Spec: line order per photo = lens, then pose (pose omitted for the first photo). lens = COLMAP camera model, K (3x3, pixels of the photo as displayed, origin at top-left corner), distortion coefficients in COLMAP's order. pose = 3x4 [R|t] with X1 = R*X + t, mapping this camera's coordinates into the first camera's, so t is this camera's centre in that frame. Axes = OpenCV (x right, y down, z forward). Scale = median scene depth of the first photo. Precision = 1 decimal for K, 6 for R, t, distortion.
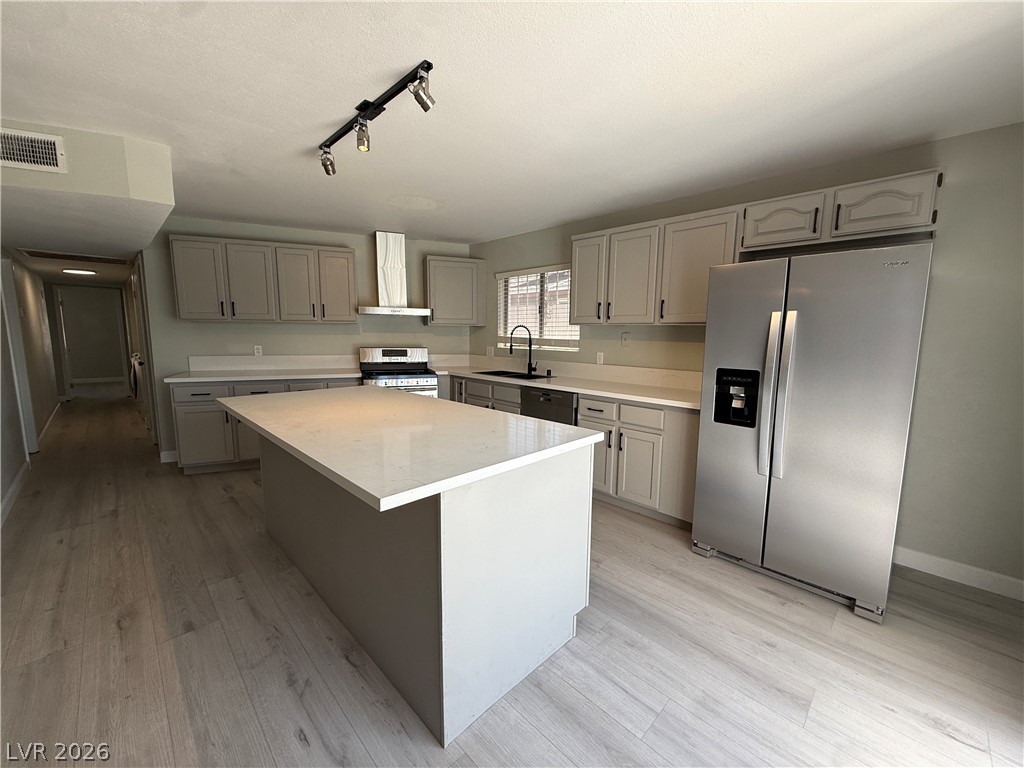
lens RADIAL K [[408.8, 0, 510.1], [0, 408.8, 383.8], [0, 0, 1]] dist [0.001498, 0.000140]
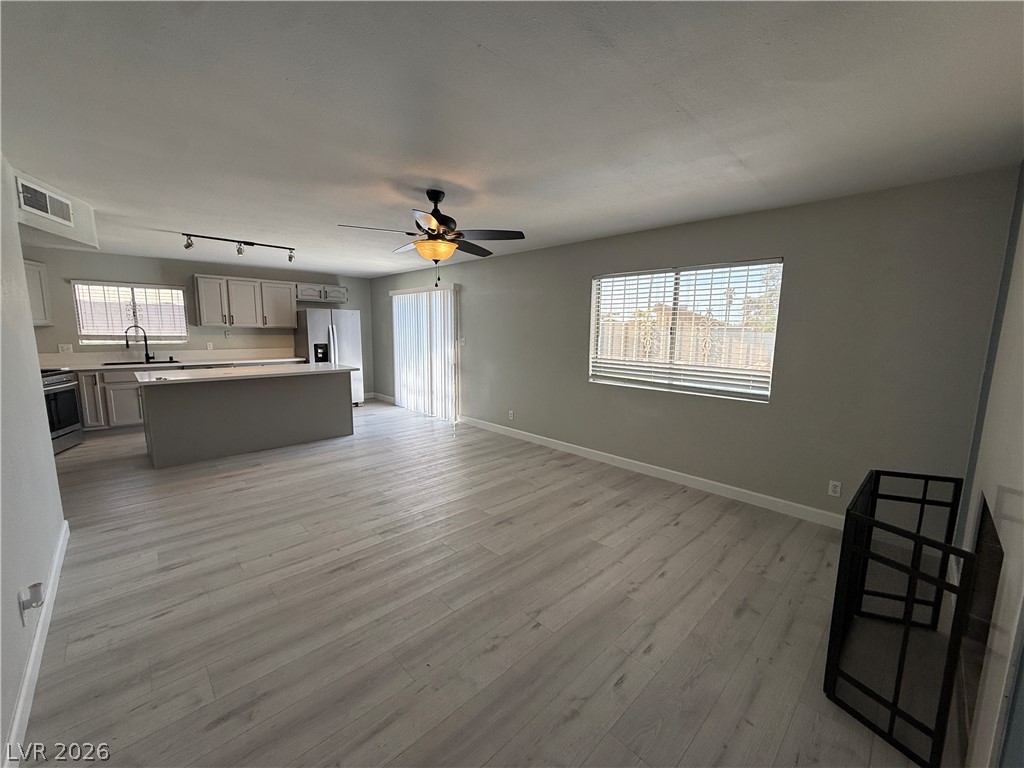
lens RADIAL K [[407.3, 0, 510.5], [0, 407.3, 384.2], [0, 0, 1]] dist [0.000468, -0.000101]
pose [[0.009808, -0.147888, 0.988955, -1.625716], [0.114314, 0.982685, 0.145817, -0.012842], [-0.993396, 0.111621, 0.026544, -0.292768]]
